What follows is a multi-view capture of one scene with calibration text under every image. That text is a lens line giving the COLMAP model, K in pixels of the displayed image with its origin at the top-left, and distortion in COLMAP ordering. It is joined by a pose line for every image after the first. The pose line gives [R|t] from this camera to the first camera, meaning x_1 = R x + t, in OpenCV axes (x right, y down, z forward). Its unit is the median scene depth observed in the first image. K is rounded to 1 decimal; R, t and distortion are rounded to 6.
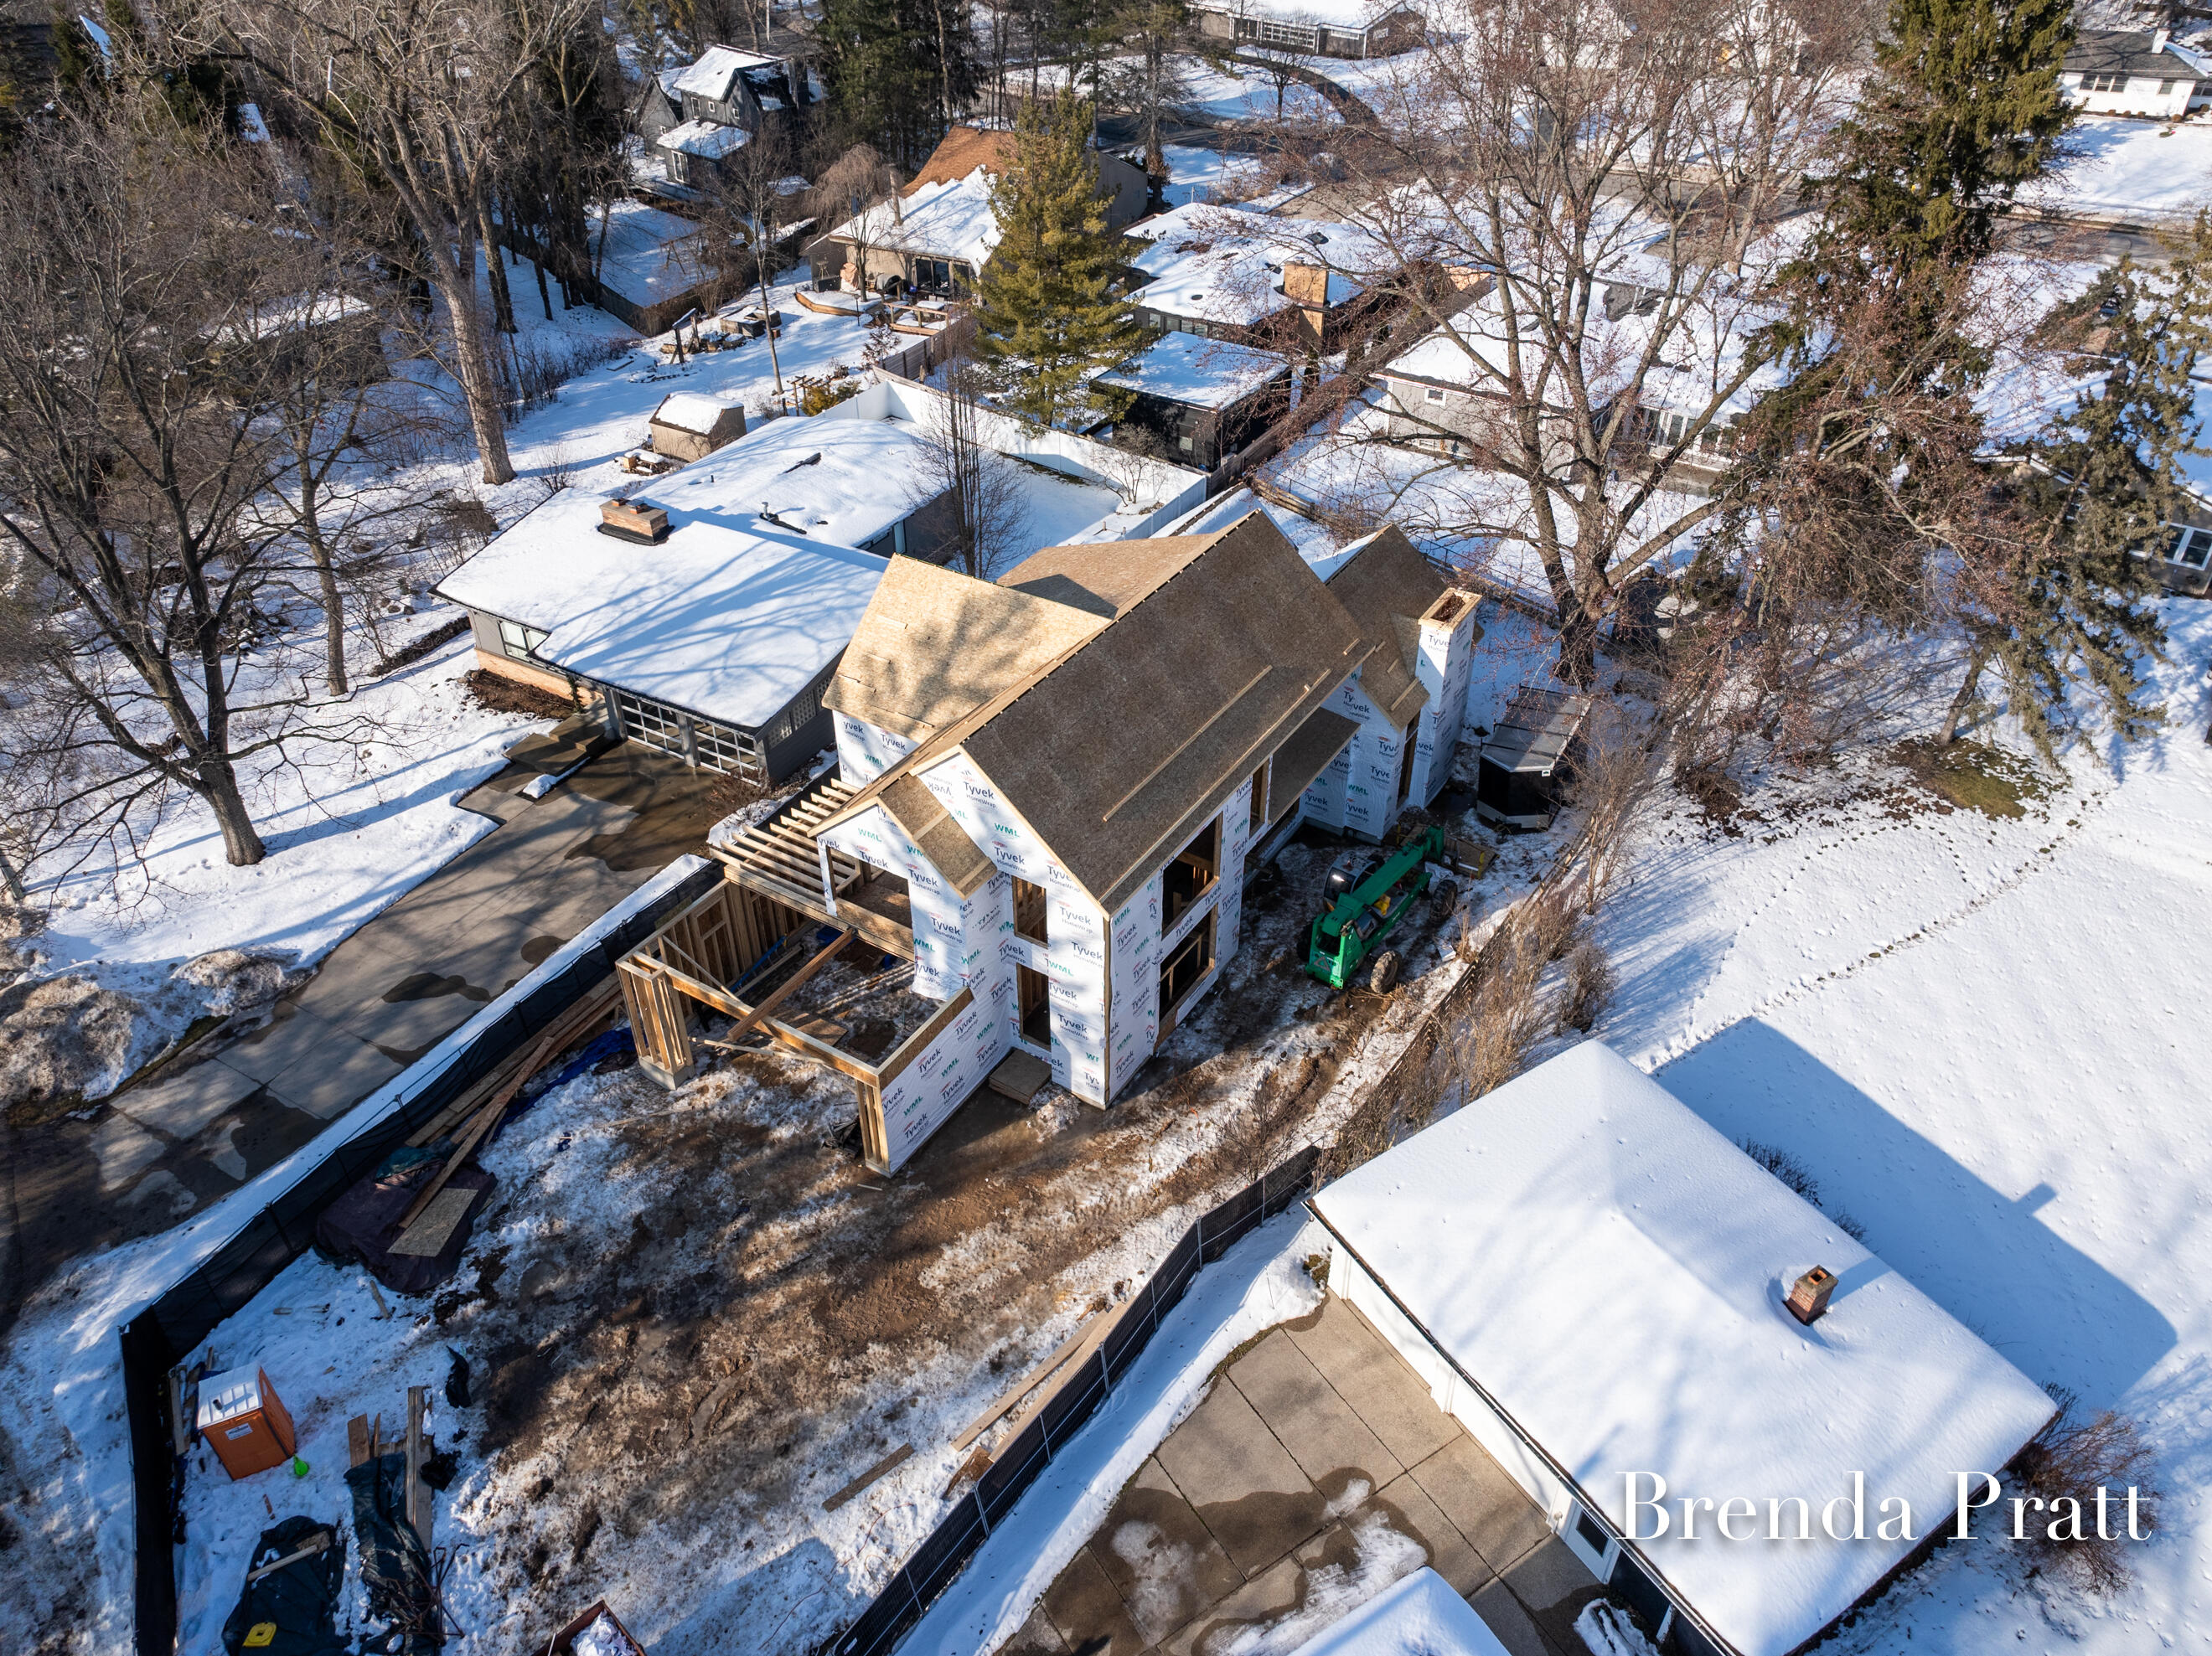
lens RADIAL K [[1565.6, 0, 1105.6], [0, 1565.6, 821.7], [0, 0, 1]] dist [-0.045949, 0.012902]
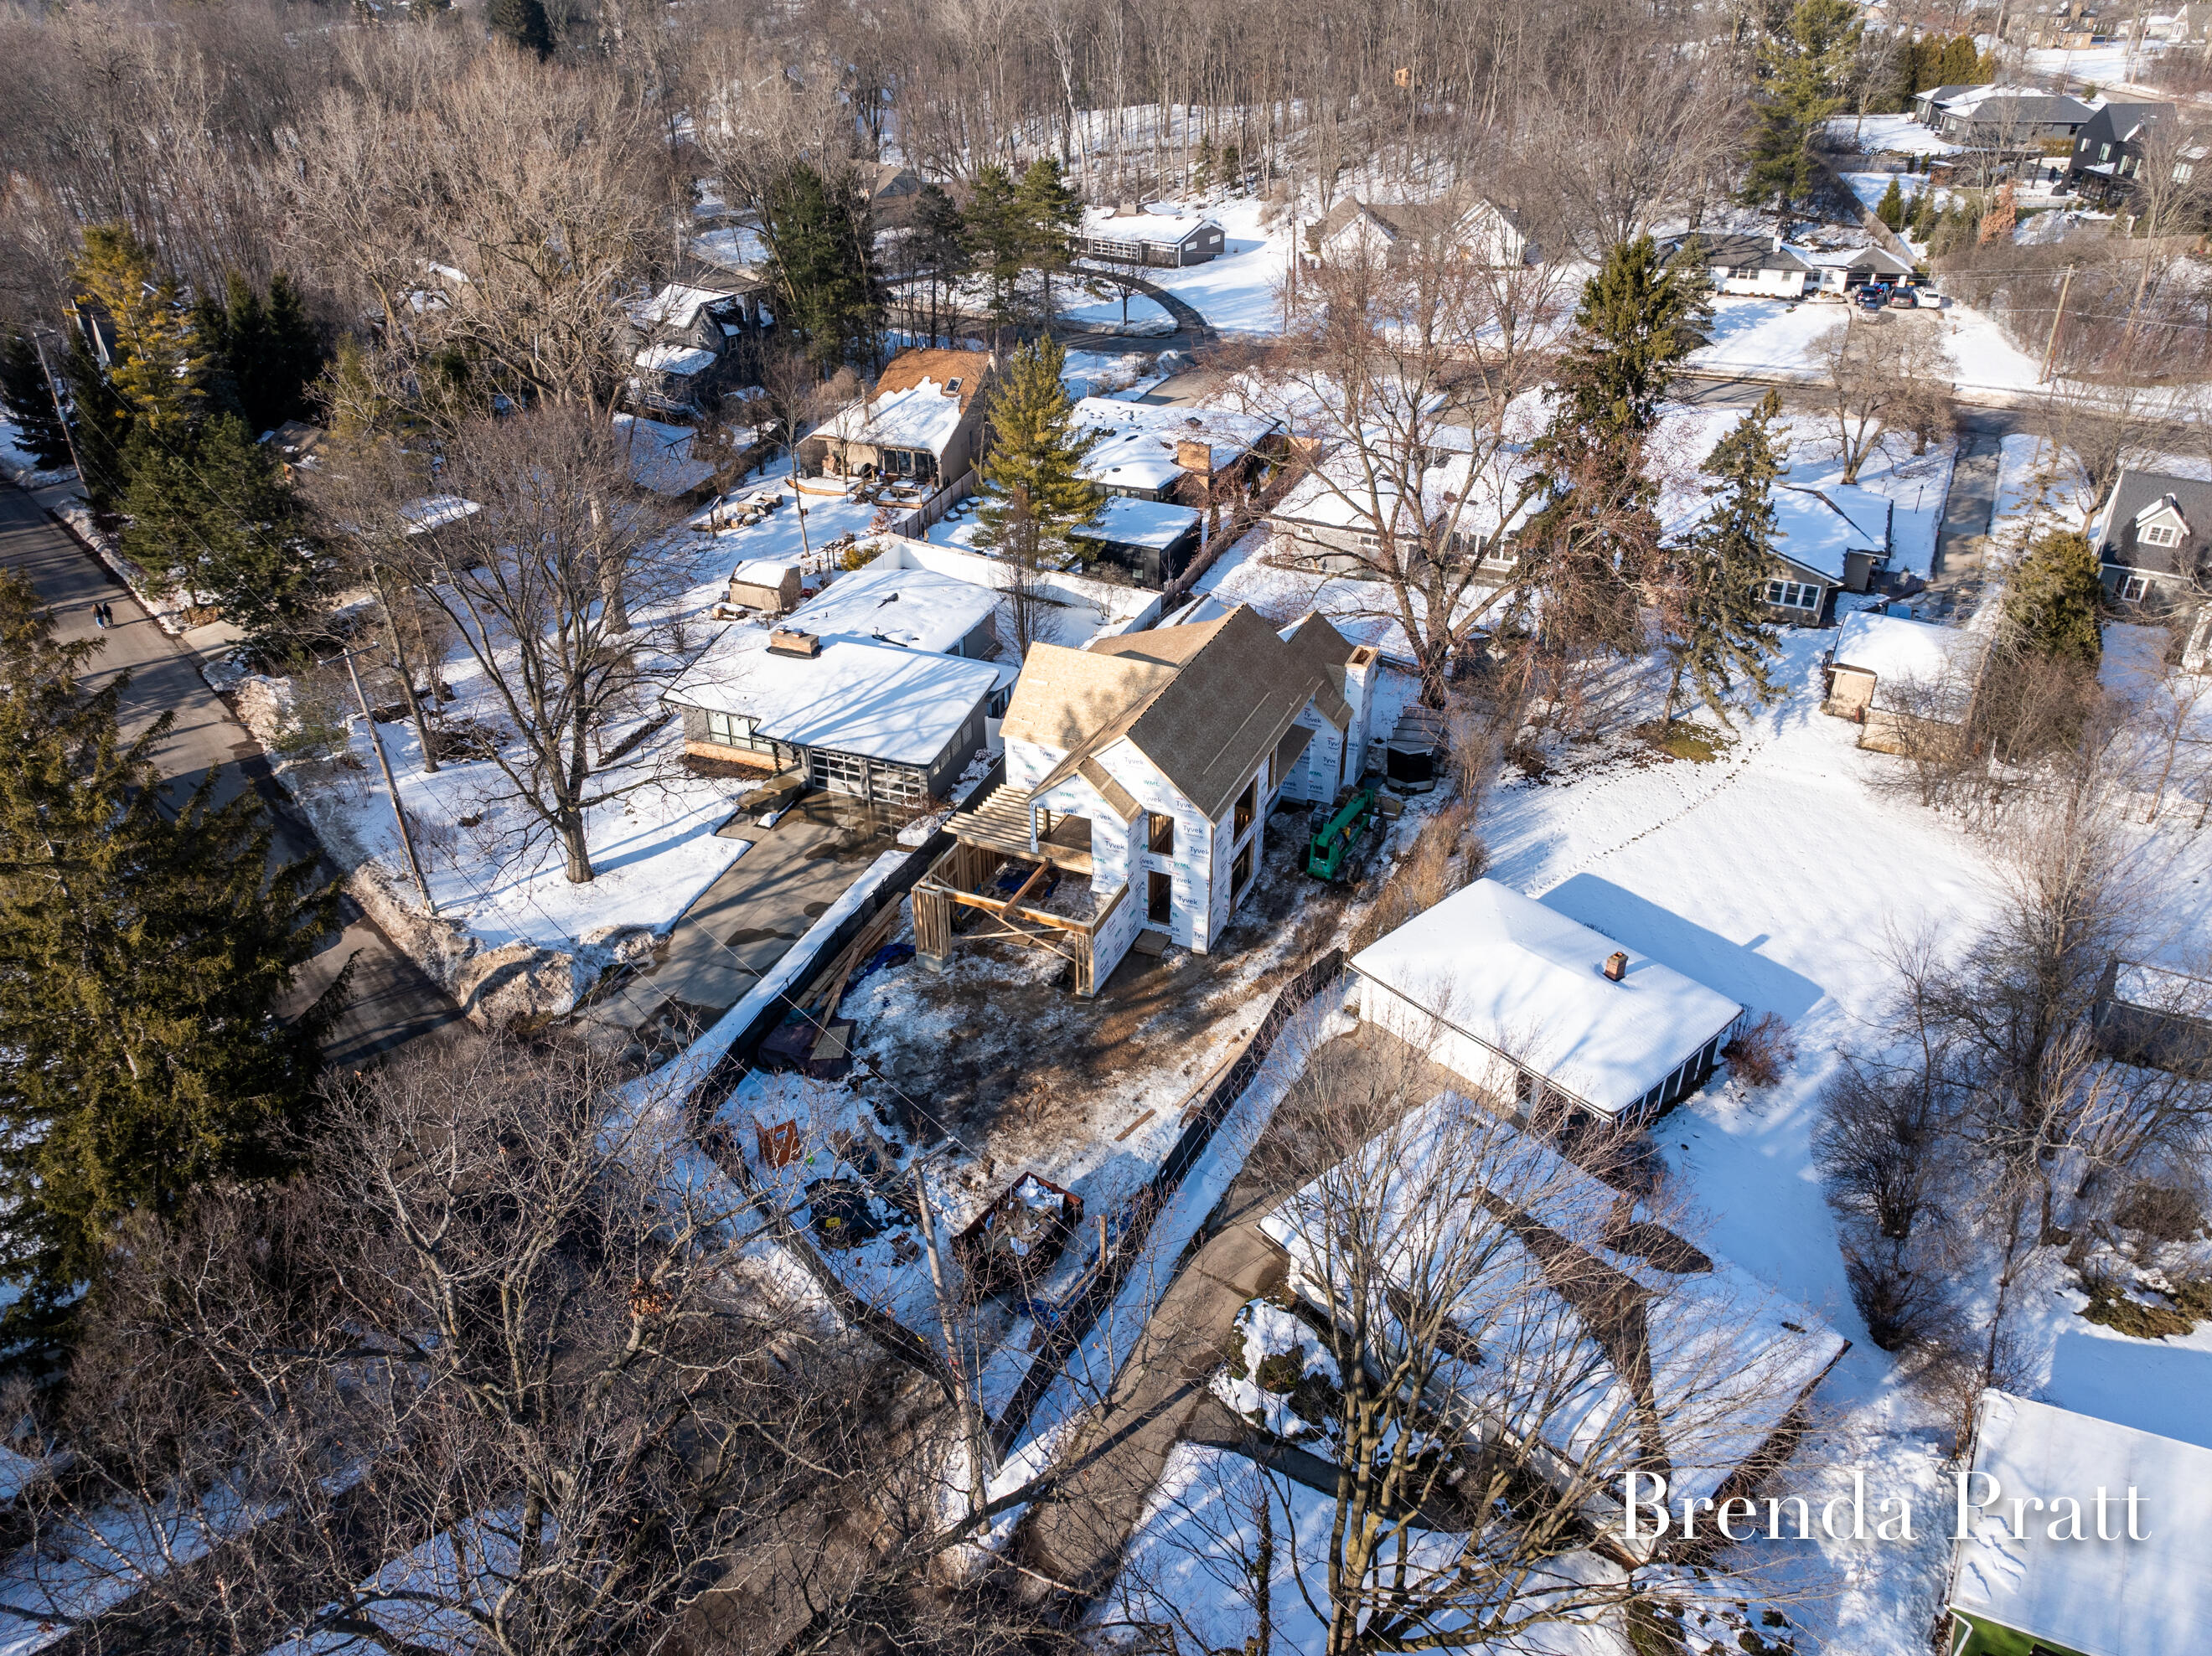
lens RADIAL K [[1565.6, 0, 1100.6], [0, 1565.6, 826.3], [0, 0, 1]] dist [-0.045949, 0.012902]
pose [[0.989525, -0.077743, 0.121641, -0.285004], [0.088411, 0.992459, -0.084903, 0.167397], [-0.114123, 0.094768, 0.988936, -0.613733]]
